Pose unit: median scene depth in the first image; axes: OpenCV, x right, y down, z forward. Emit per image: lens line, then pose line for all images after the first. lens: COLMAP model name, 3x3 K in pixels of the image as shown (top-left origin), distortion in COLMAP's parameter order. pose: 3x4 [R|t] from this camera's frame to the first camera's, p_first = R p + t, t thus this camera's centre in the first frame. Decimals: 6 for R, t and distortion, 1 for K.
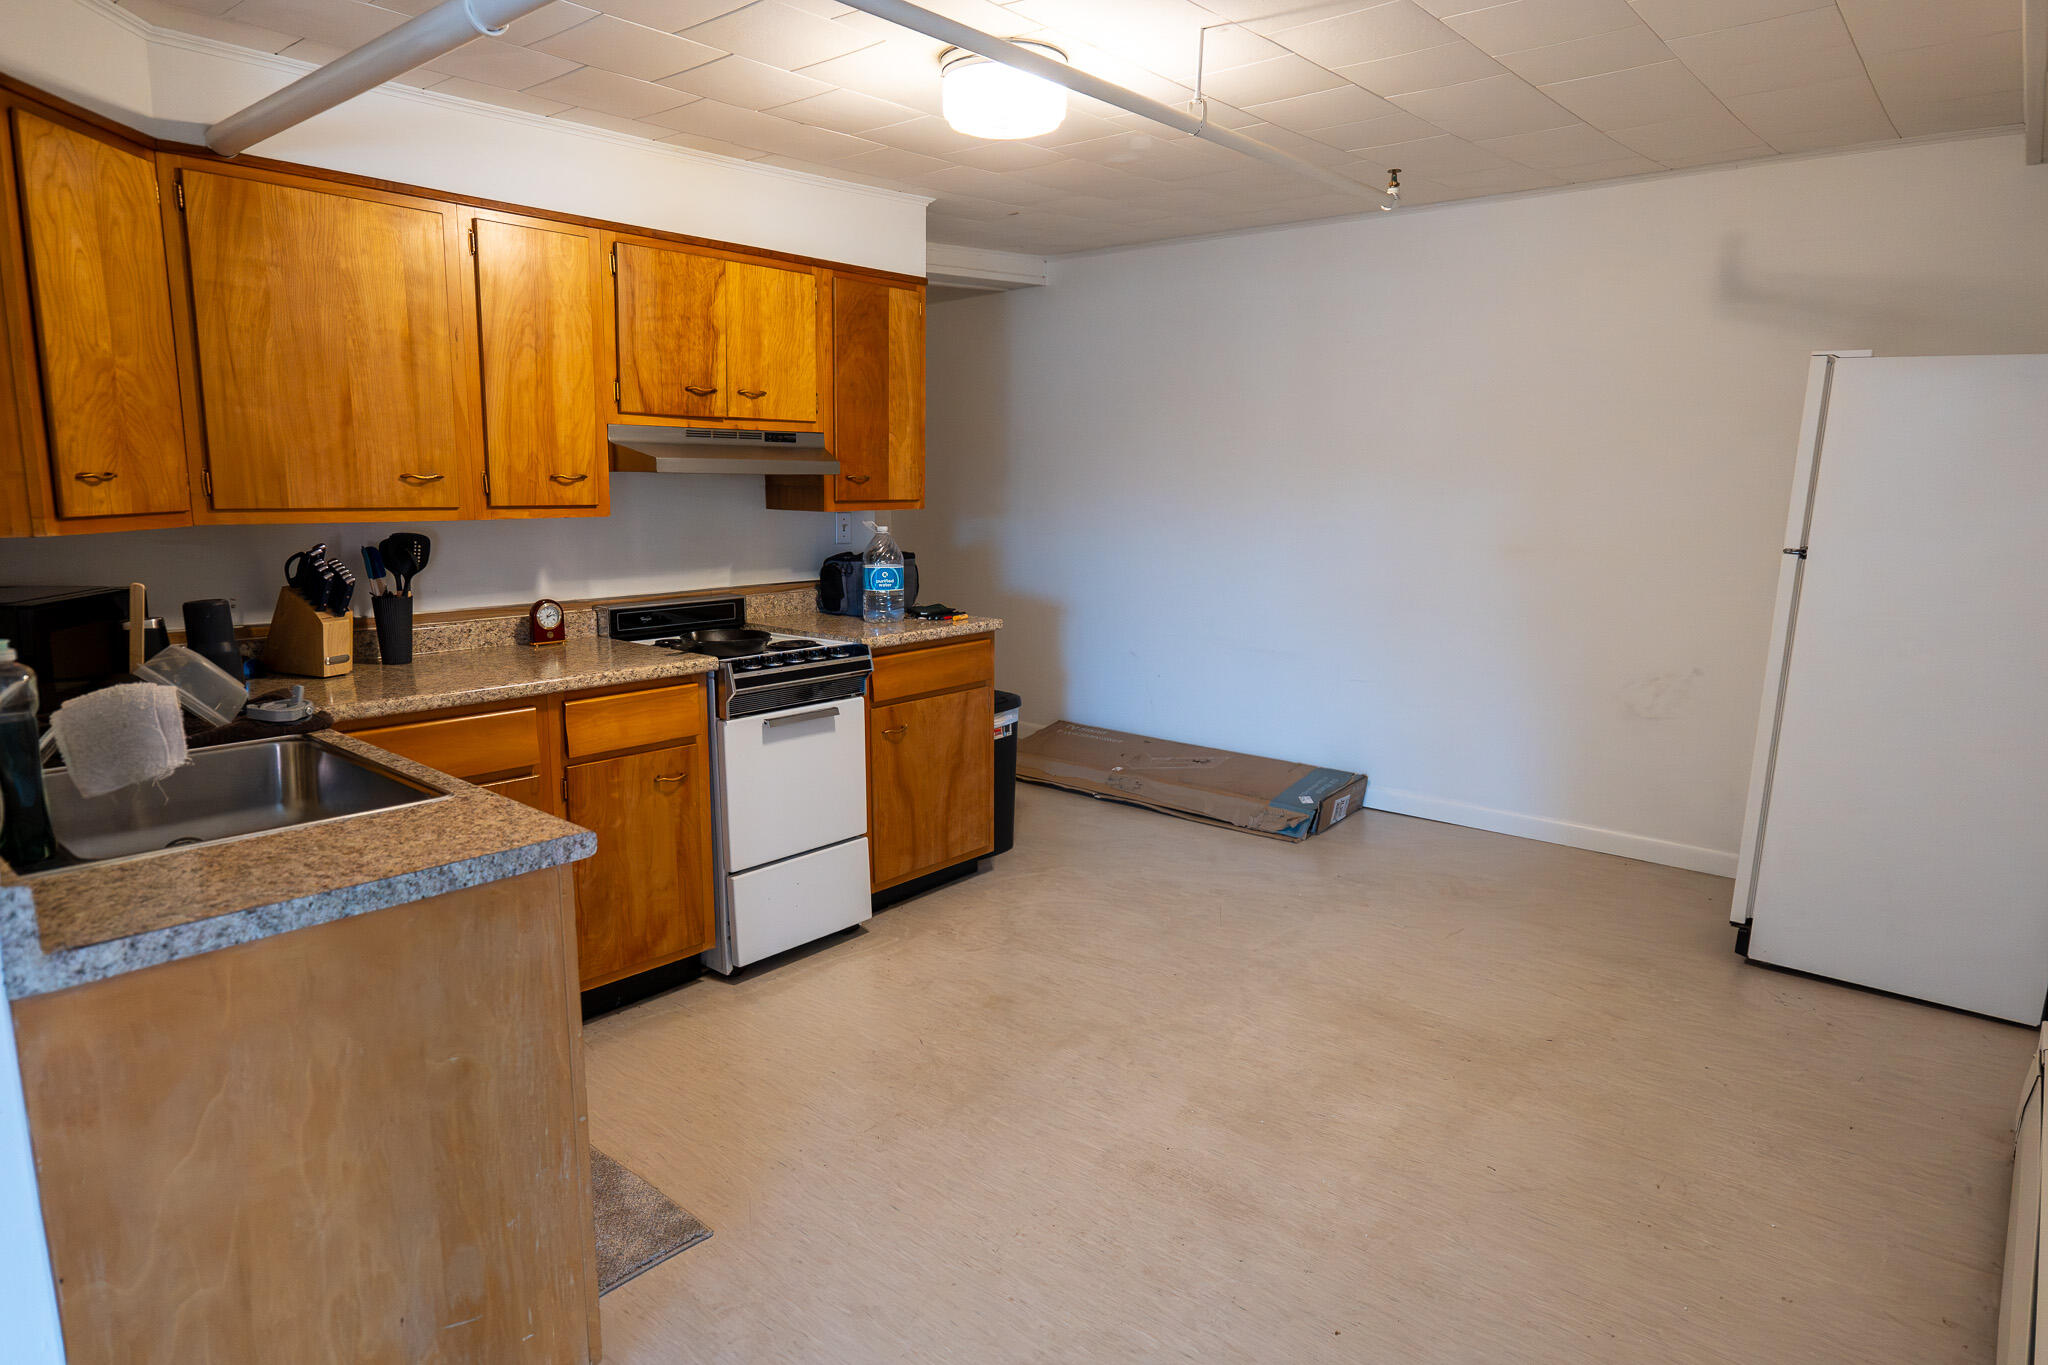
lens RADIAL K [[1208.7, 0, 1024.0], [0, 1208.7, 682.5], [0, 0, 1]] dist [-0.003897, 0.000661]
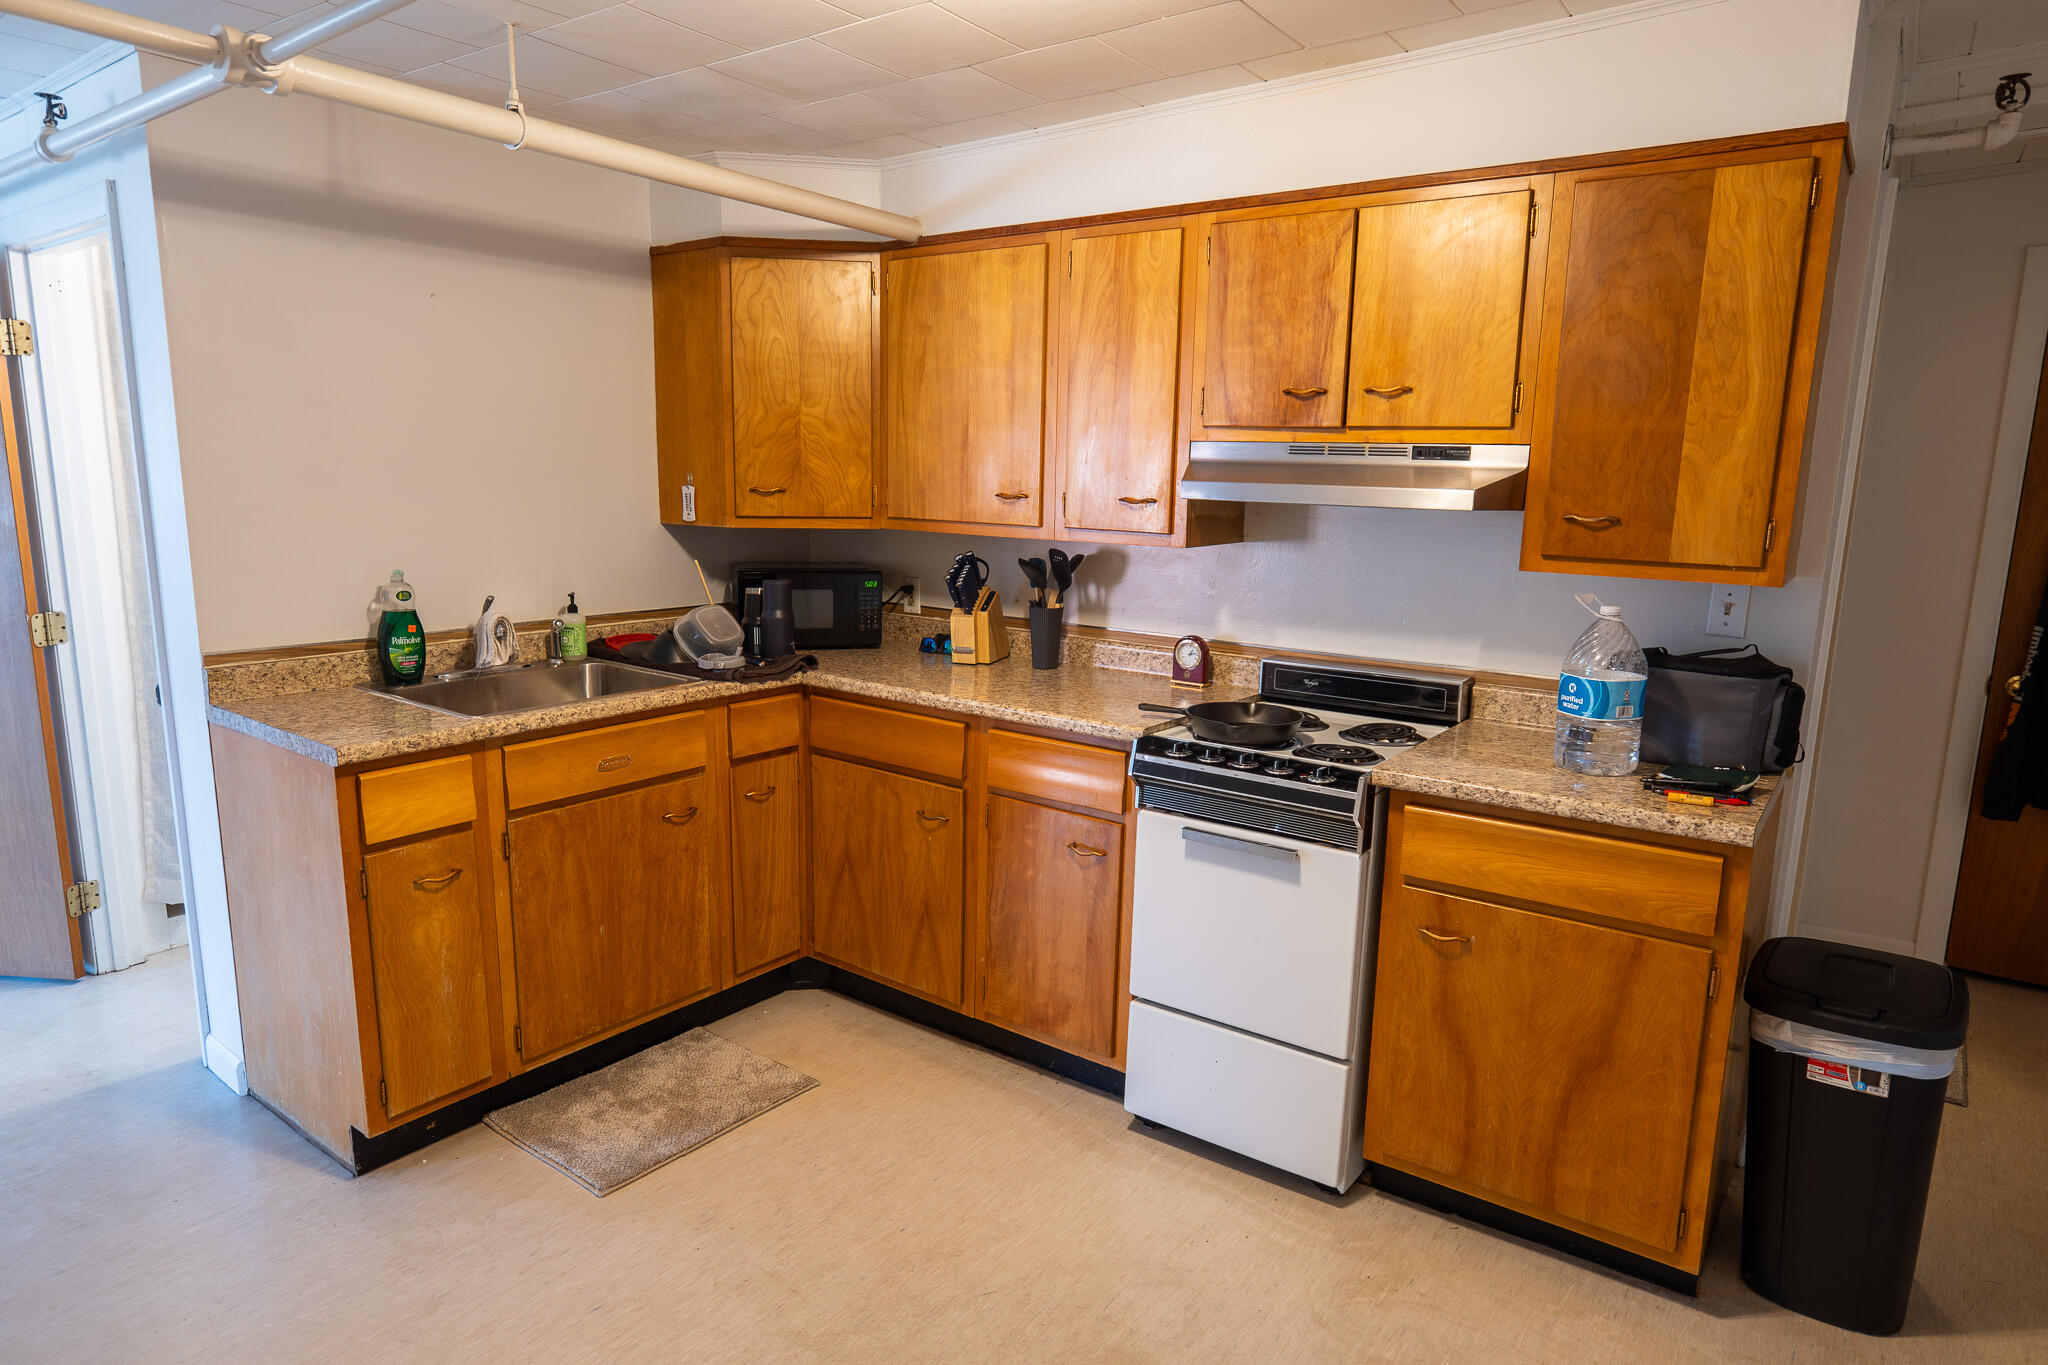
lens RADIAL K [[1263.7, 0, 1024.0], [0, 1263.7, 682.5], [0, 0, 1]] dist [-0.022632, 0.000453]
pose [[0.046905, 0.165504, -0.985093, 0.521863], [-0.185823, 0.970410, 0.154190, -0.152880], [0.981463, 0.175821, 0.076271, 0.788090]]
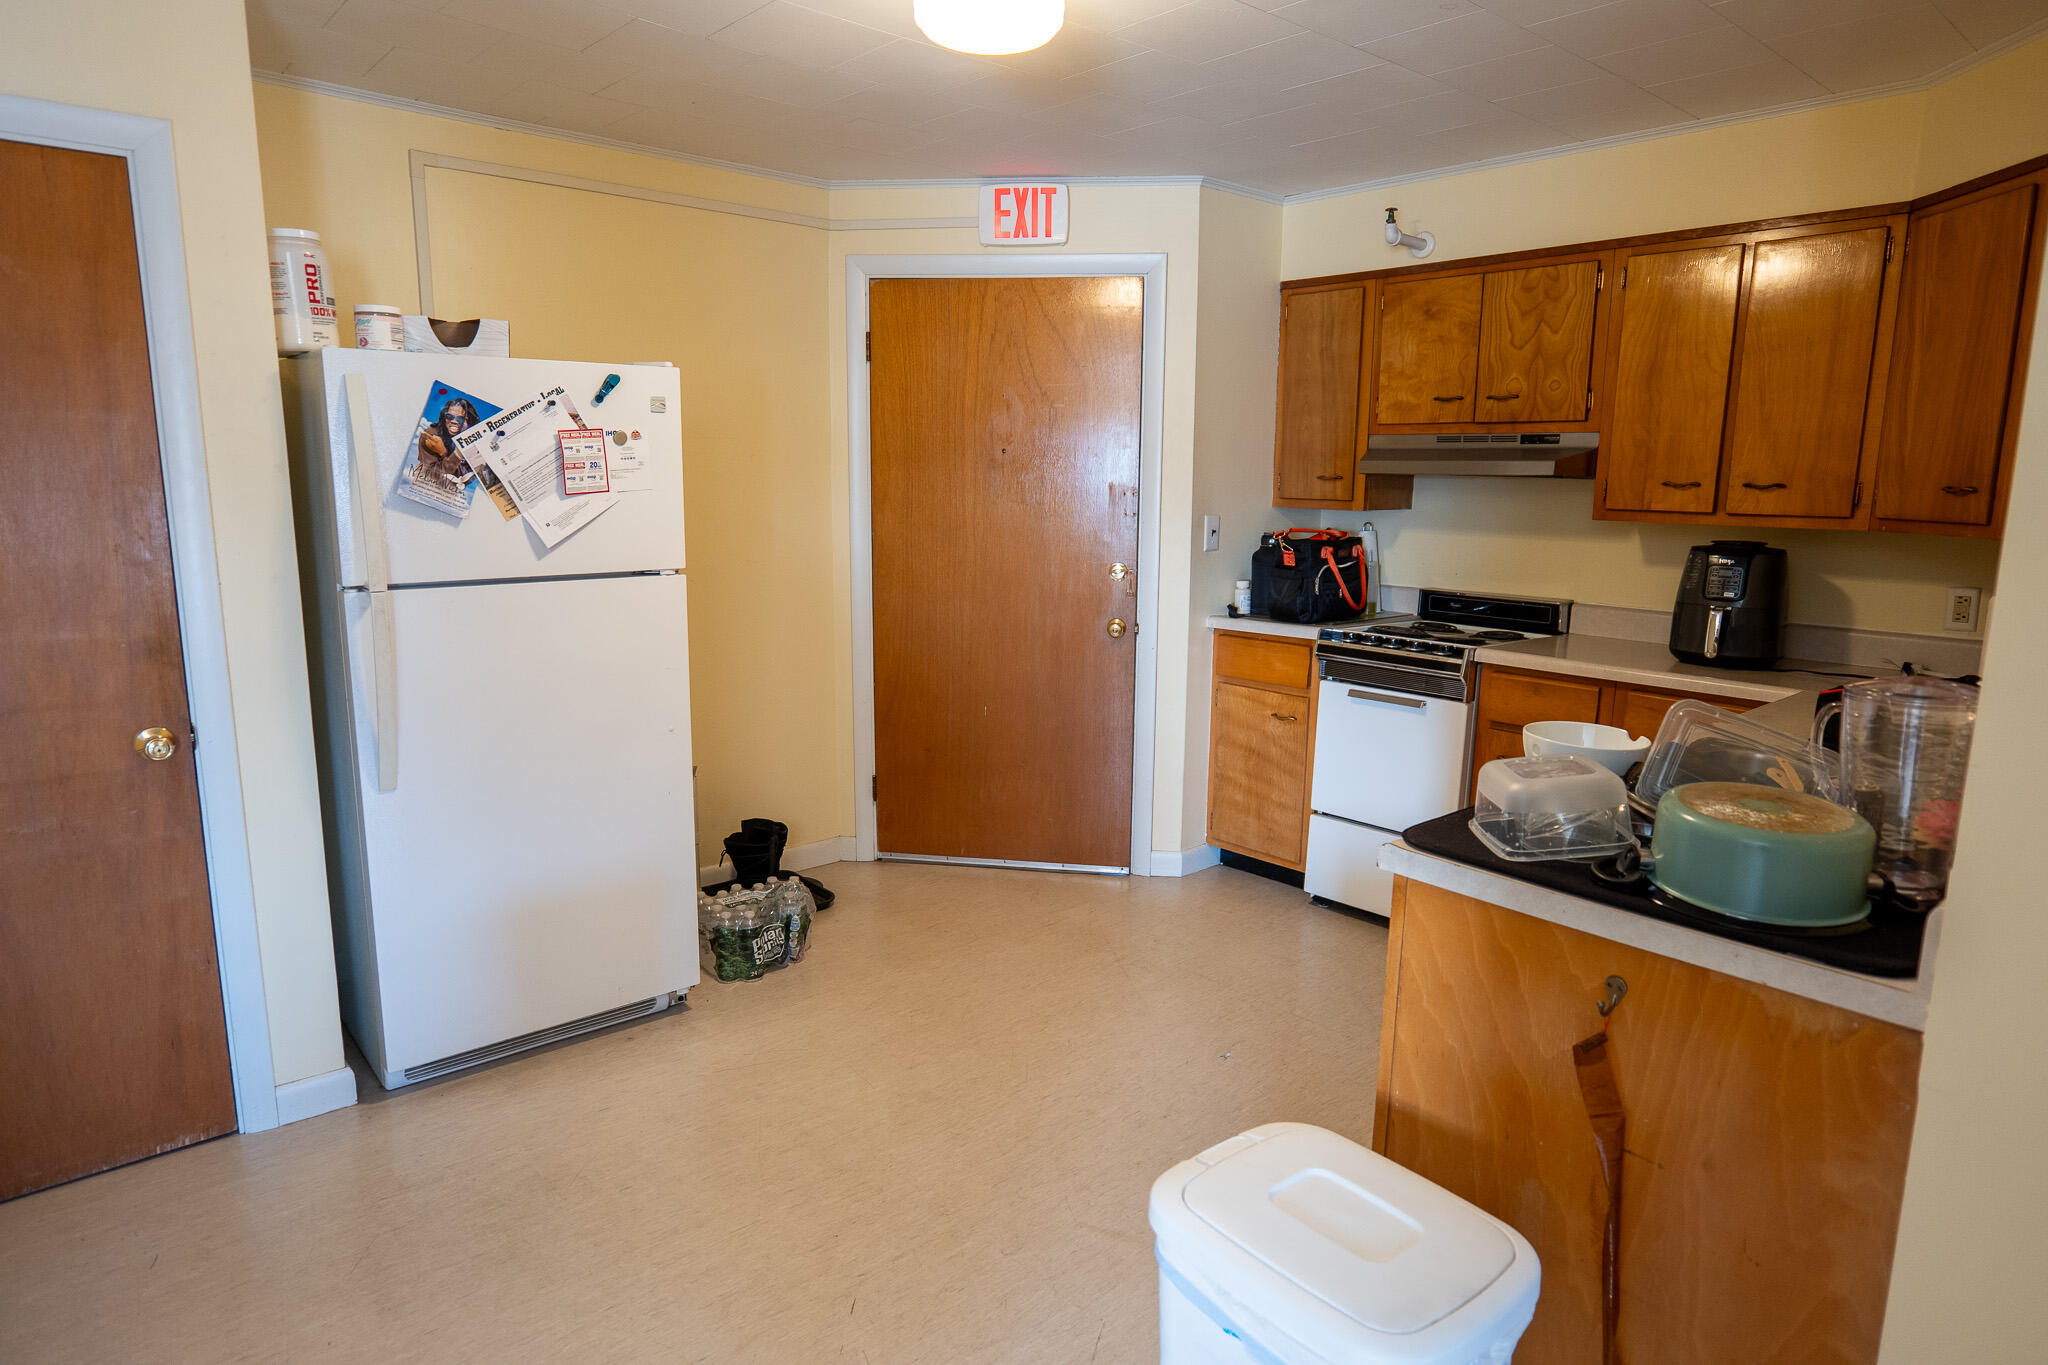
lens RADIAL K [[1208.7, 0, 1024.0], [0, 1208.7, 682.5], [0, 0, 1]] dist [-0.003897, 0.000661]
pose [[-0.144345, 0.163521, -0.975923, 0.893968], [-0.189051, 0.963527, 0.189406, -0.126337], [0.971300, 0.211839, -0.108166, 0.786344]]
